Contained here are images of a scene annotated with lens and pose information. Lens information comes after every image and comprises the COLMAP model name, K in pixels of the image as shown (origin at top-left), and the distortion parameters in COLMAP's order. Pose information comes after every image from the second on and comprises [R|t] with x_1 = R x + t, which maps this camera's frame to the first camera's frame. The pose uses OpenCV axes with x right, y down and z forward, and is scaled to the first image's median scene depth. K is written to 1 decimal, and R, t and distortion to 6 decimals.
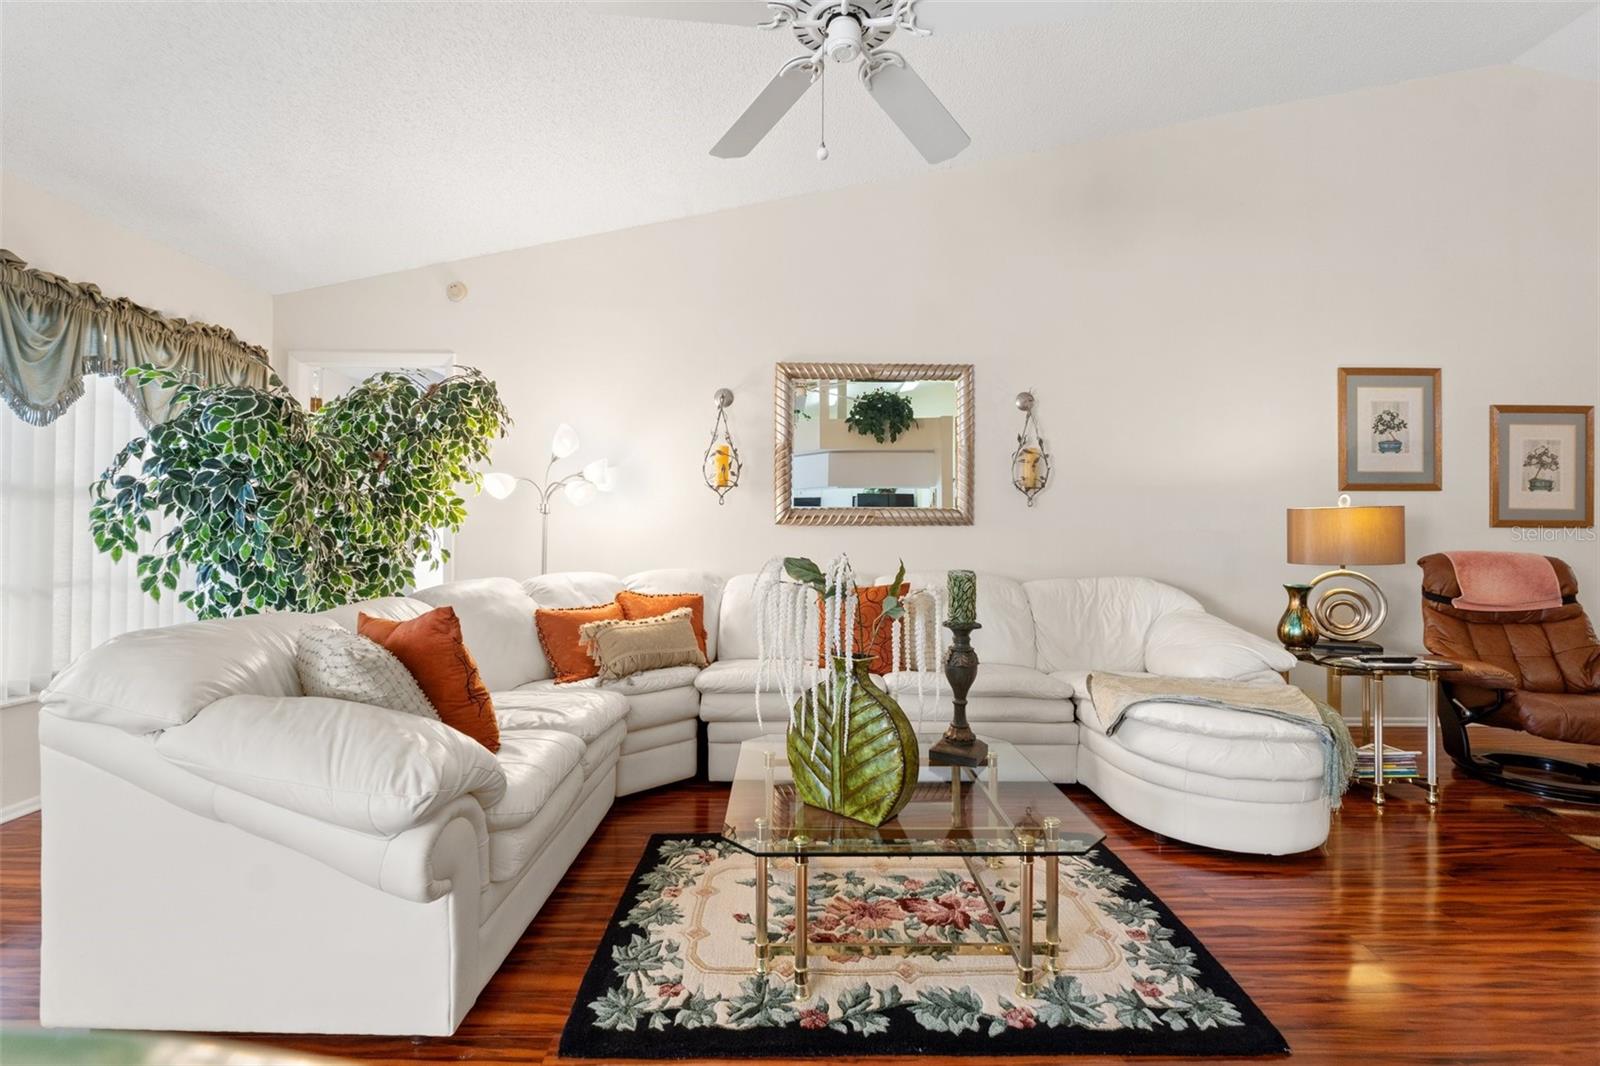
lens RADIAL K [[704.6, 0, 796.0], [0, 704.6, 525.0], [0, 0, 1]] dist [-0.007340, 0.000167]
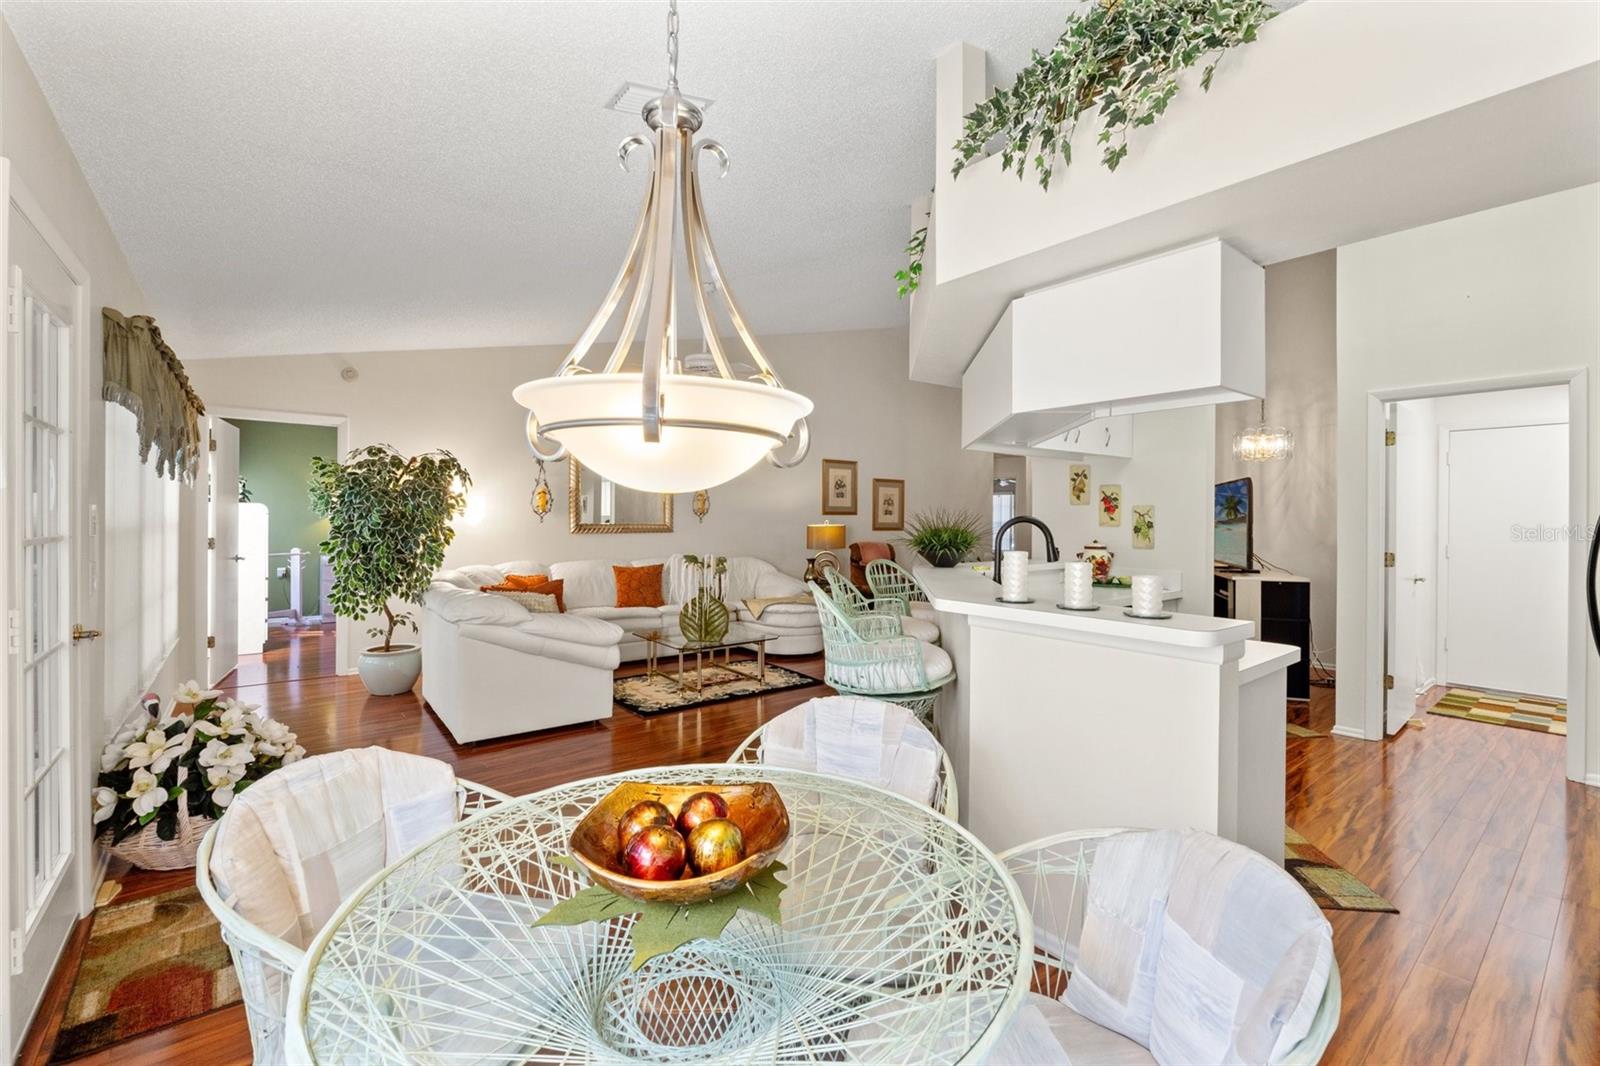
lens RADIAL K [[682.5, 0, 801.2], [0, 682.5, 520.5], [0, 0, 1]] dist [-0.009808, 0.000327]
pose [[0.790097, -0.001452, 0.612980, -0.703156], [-0.009935, 0.999835, 0.015175, -0.074012], [-0.612901, -0.018080, 0.789952, -0.775585]]
